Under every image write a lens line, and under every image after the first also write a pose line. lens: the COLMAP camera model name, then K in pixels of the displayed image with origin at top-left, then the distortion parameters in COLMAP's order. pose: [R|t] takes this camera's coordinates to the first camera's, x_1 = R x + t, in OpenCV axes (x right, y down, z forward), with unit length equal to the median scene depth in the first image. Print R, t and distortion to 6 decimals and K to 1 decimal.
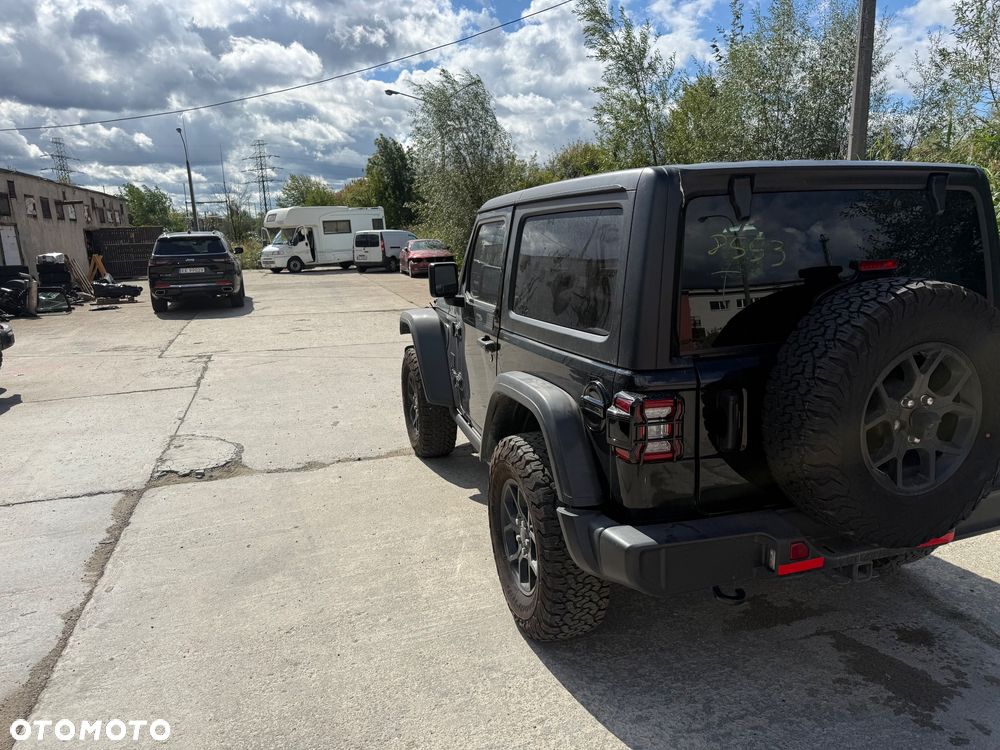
lens RADIAL K [[713.6, 0, 505.5], [0, 713.6, 371.0], [0, 0, 1]] dist [0.032675, -0.038342]
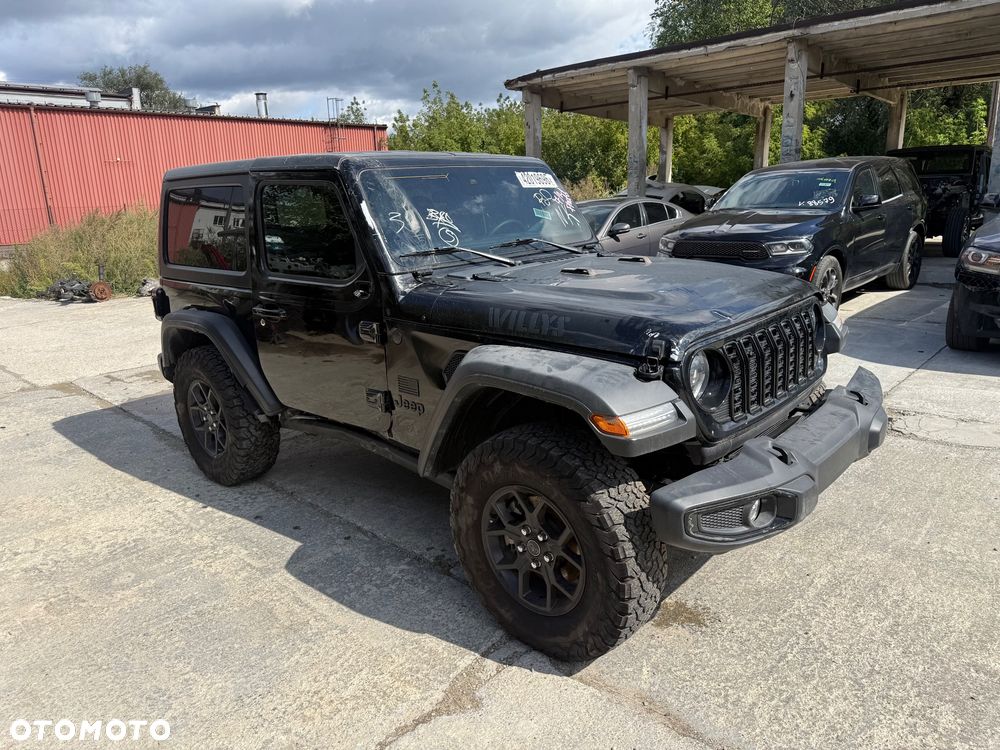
lens RADIAL K [[713.6, 0, 498.5], [0, 713.6, 369.6], [0, 0, 1]] dist [0.032675, -0.038342]
pose [[-0.872994, 0.185085, -0.451248, 0.428305], [-0.024872, 0.907102, 0.420176, -0.303278], [0.487096, 0.378034, -0.787291, 1.476295]]
